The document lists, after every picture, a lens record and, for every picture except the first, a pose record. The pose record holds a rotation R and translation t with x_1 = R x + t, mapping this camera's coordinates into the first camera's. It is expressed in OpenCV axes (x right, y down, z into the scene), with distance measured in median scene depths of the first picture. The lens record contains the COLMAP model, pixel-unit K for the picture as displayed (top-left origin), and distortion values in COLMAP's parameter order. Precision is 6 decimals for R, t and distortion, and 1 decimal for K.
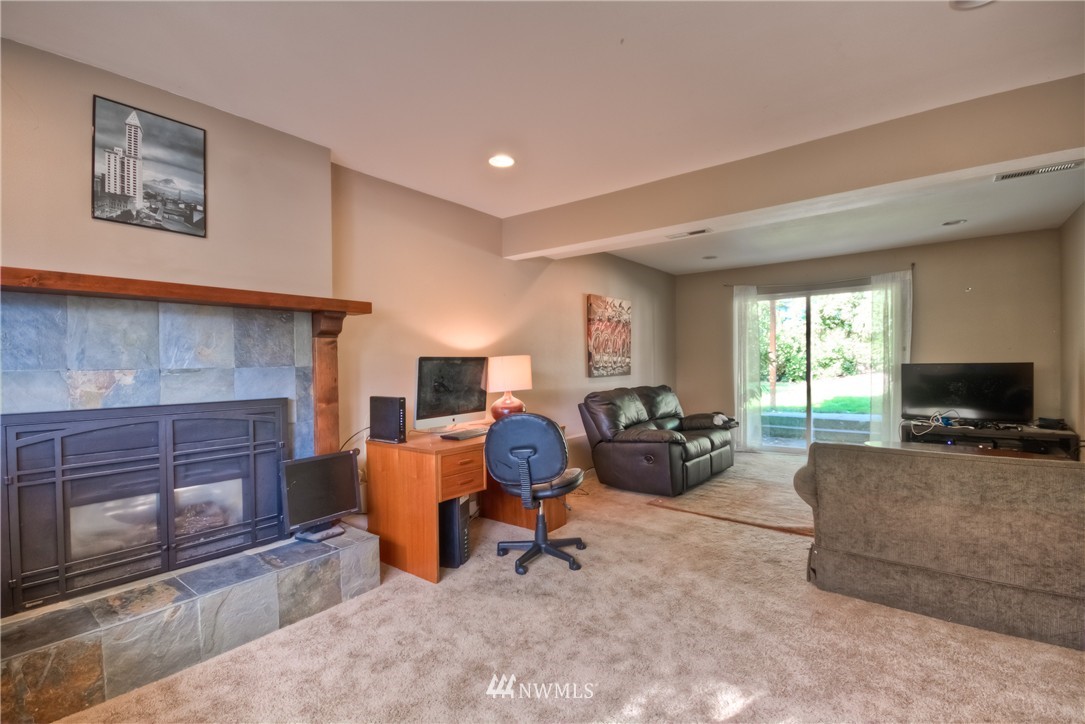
lens RADIAL K [[491.8, 0, 539.4], [0, 491.8, 363.5], [0, 0, 1]] dist [-0.004079, -0.003016]
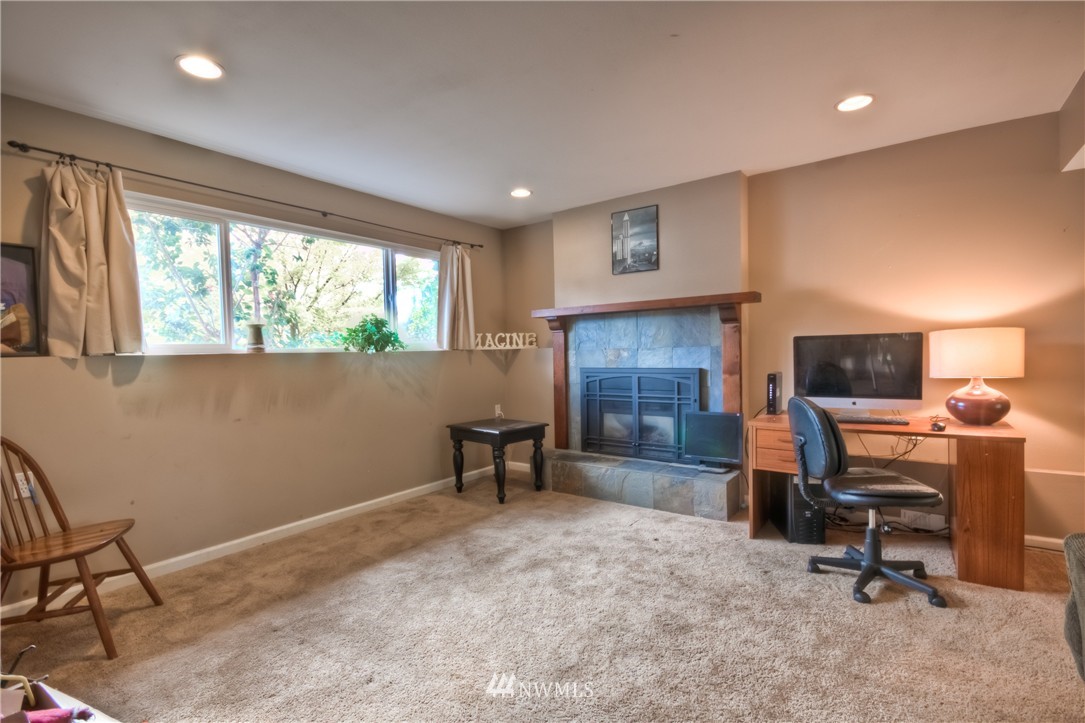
lens RADIAL K [[491.8, 0, 539.4], [0, 491.8, 360.9], [0, 0, 1]] dist [-0.004079, -0.003016]
pose [[0.016551, 0.027821, -0.999476, 1.003556], [0.020048, 0.999403, 0.028151, -0.001283], [0.999662, -0.020503, 0.015984, 0.569117]]
